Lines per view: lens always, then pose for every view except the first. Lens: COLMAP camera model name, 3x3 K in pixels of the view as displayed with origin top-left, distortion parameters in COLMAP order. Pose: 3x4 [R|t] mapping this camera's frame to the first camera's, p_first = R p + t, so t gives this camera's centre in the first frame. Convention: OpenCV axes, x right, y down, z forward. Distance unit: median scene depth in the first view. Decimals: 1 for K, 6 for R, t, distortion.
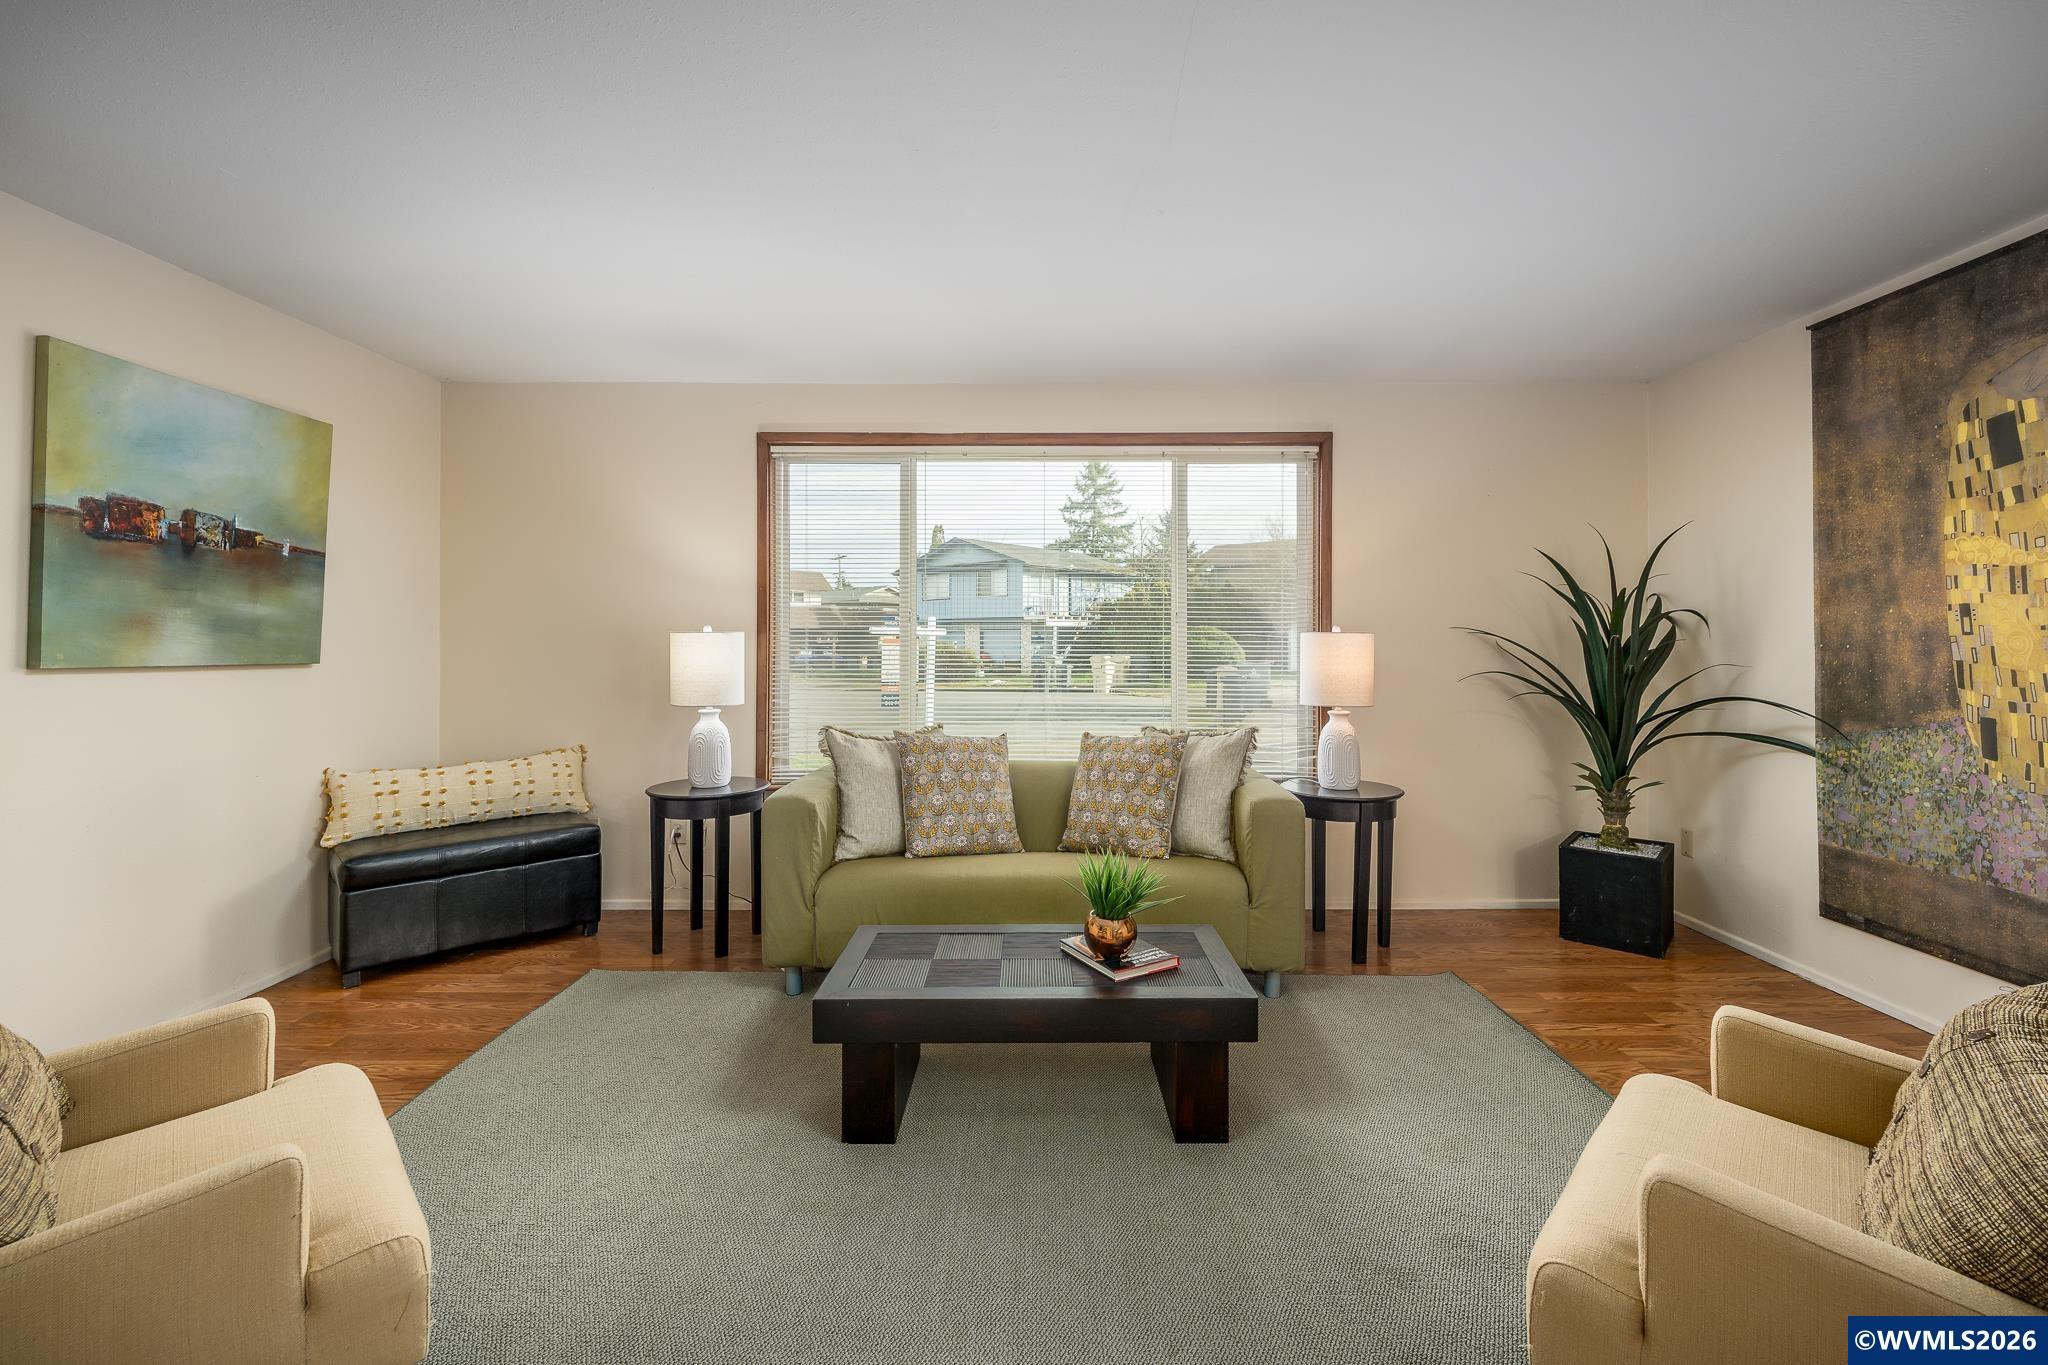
lens RADIAL K [[852.8, 0, 1033.4], [0, 852.8, 633.5], [0, 0, 1]] dist [-0.001393, -0.000187]
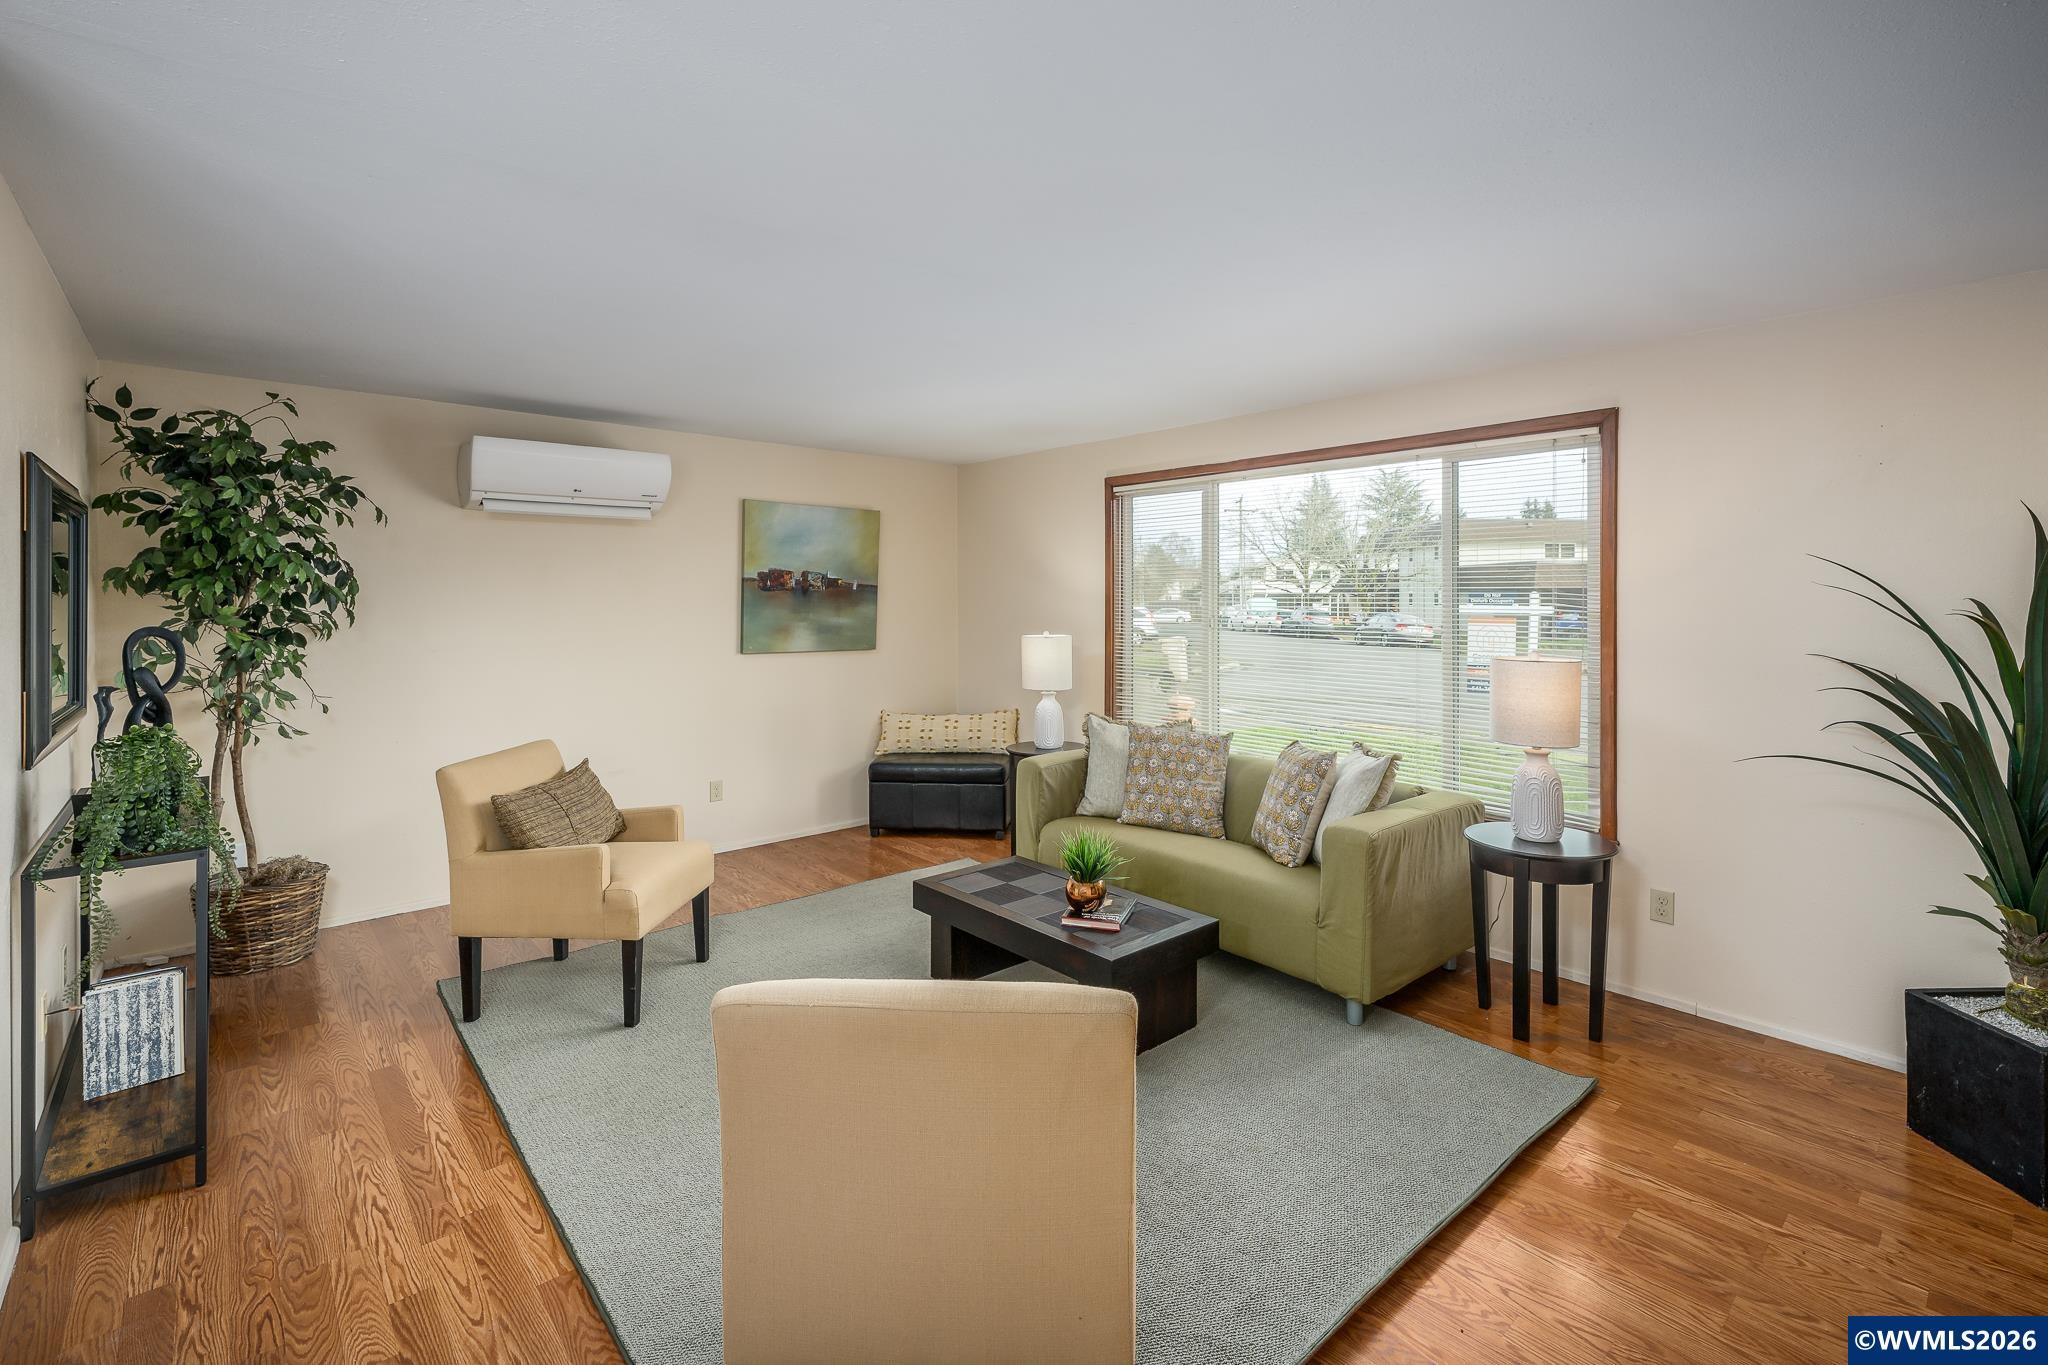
lens RADIAL K [[892.3, 0, 1024.3], [0, 892.3, 601.5], [0, 0, 1]] dist [0.001050, 0.000223]
pose [[0.667910, 0.000081, -0.744242, 0.726359], [0.008595, 0.999932, 0.007822, -0.074748], [0.744192, -0.011621, 0.667865, 0.012194]]
